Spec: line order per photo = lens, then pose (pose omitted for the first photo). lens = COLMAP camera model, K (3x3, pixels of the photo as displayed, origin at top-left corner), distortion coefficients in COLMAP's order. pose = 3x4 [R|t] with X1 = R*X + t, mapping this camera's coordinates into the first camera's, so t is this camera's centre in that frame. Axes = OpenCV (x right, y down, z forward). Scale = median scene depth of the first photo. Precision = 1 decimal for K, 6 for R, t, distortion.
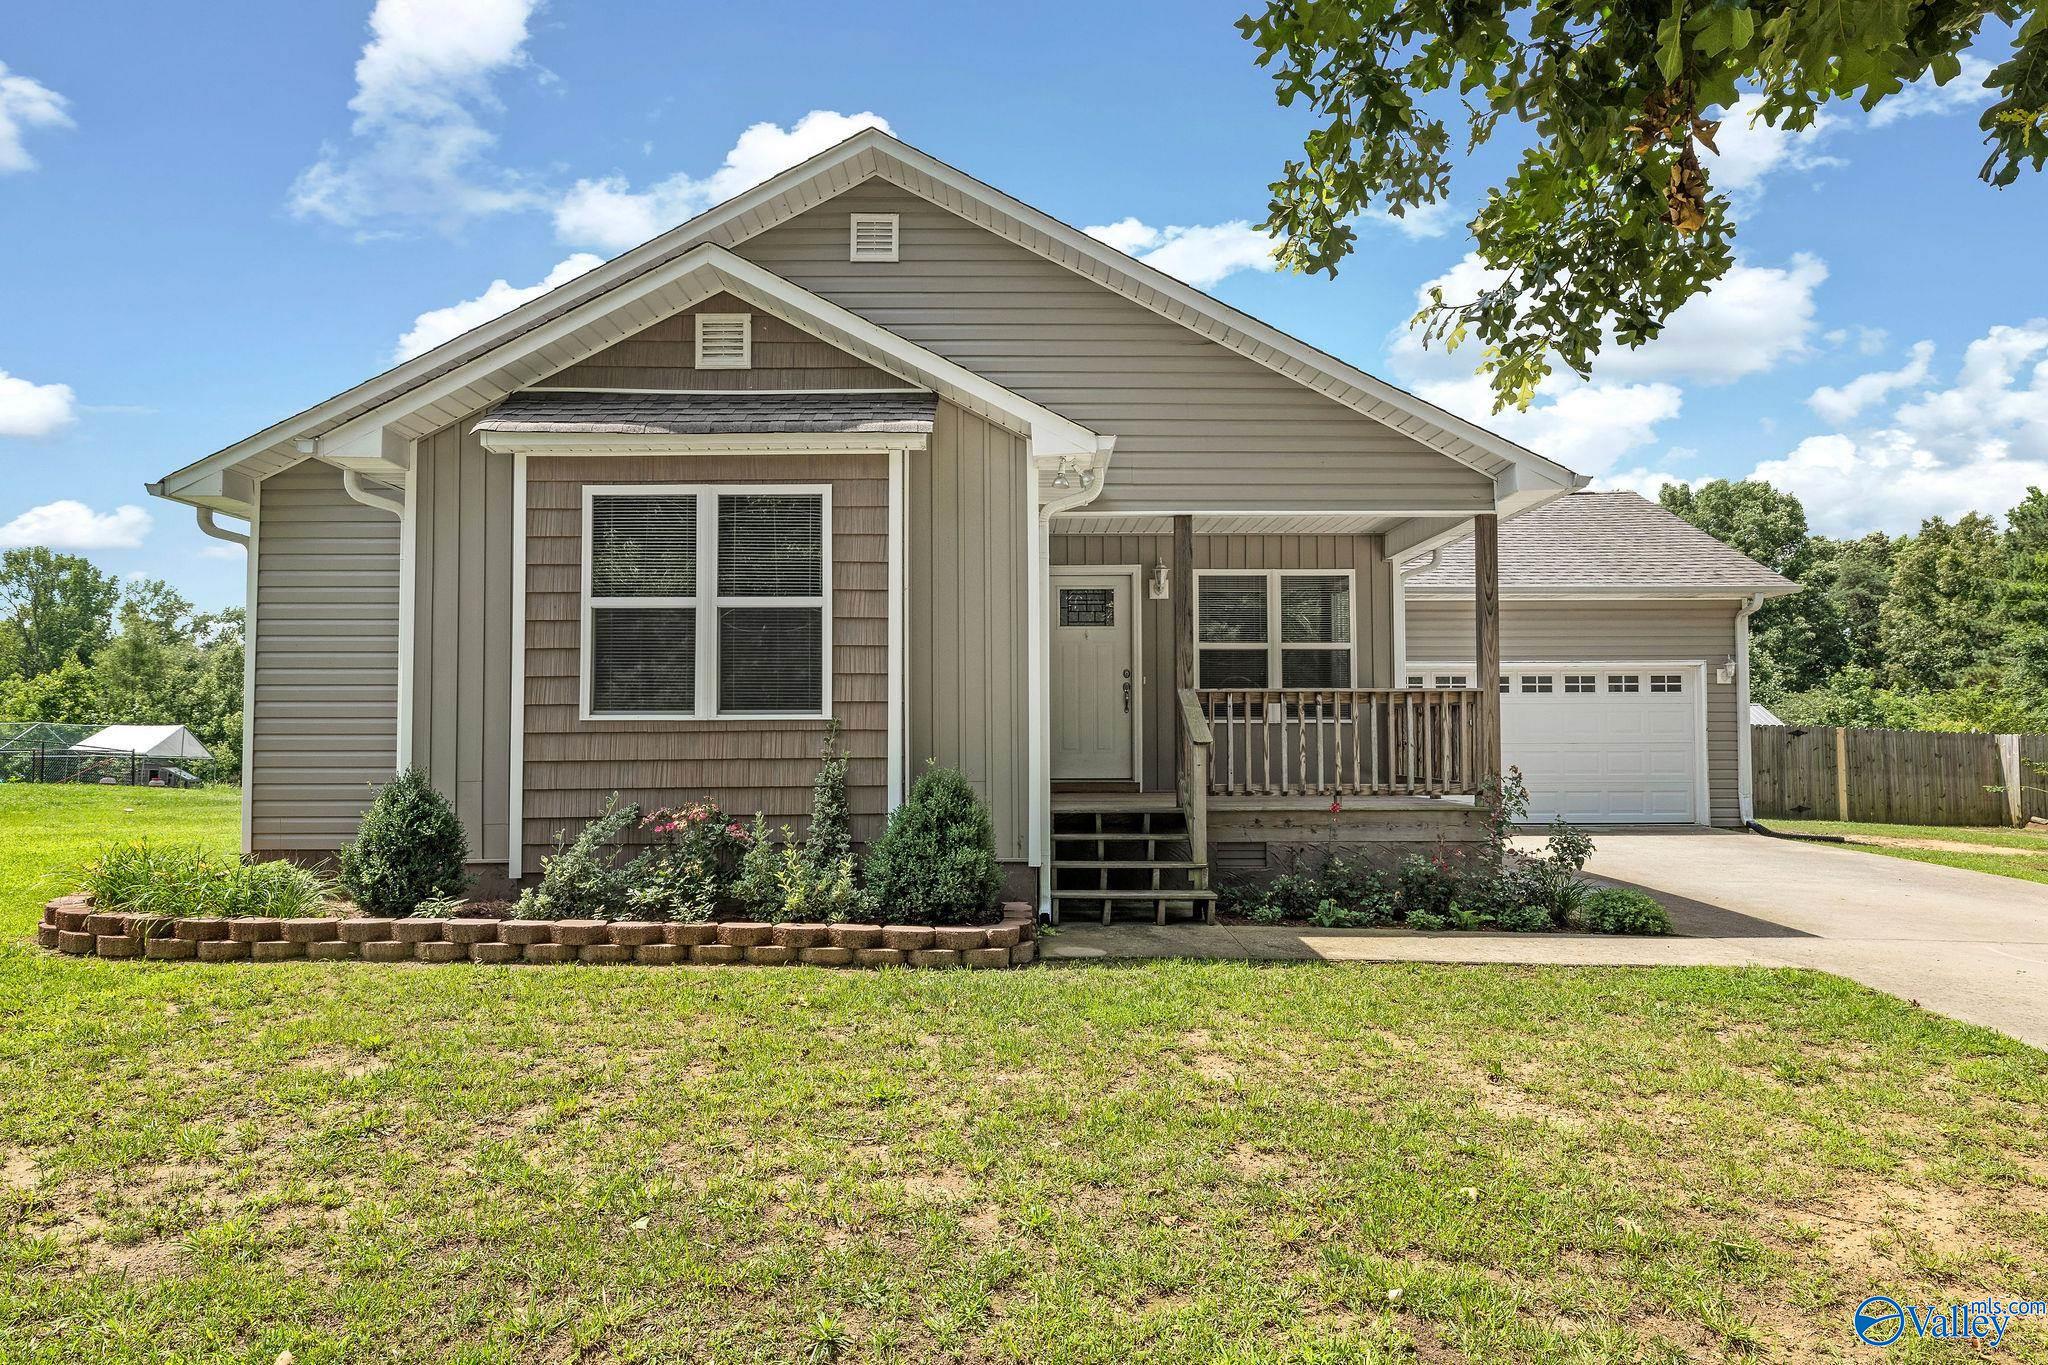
lens RADIAL K [[1179.7, 0, 972.9], [0, 1179.7, 648.4], [0, 0, 1]] dist [-0.002836, -0.000179]
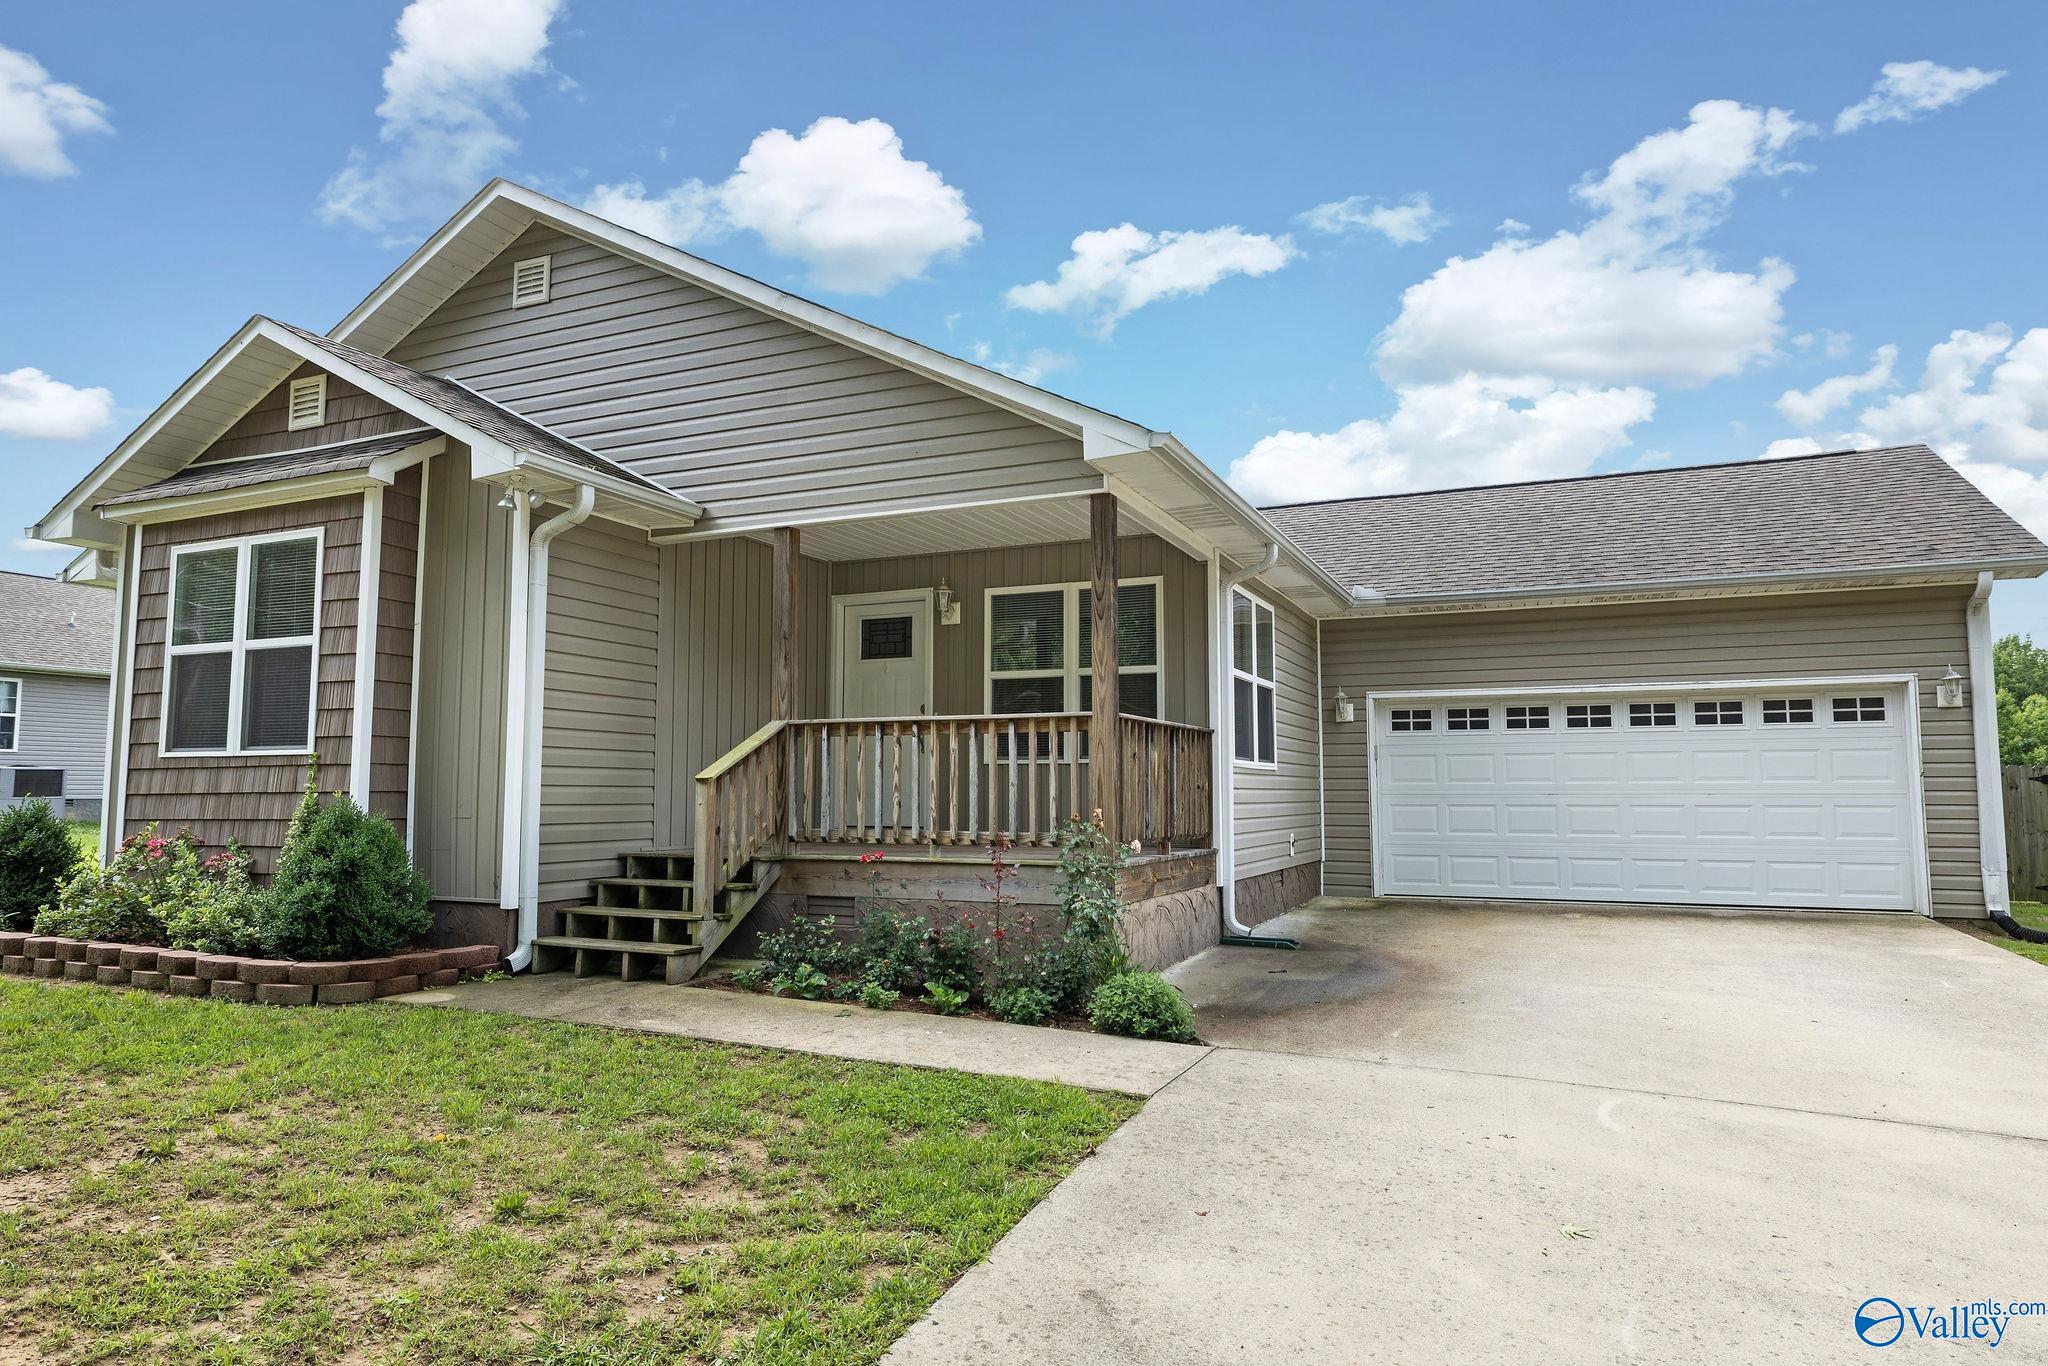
lens RADIAL K [[1213.0, 0, 996.7], [0, 1213.0, 660.6], [0, 0, 1]] dist [-0.002532, 0.000450]
pose [[0.912131, -0.040919, -0.407851, 0.853578], [0.025511, 0.998743, -0.043149, 0.039572], [0.409104, 0.028953, 0.912029, 0.284015]]
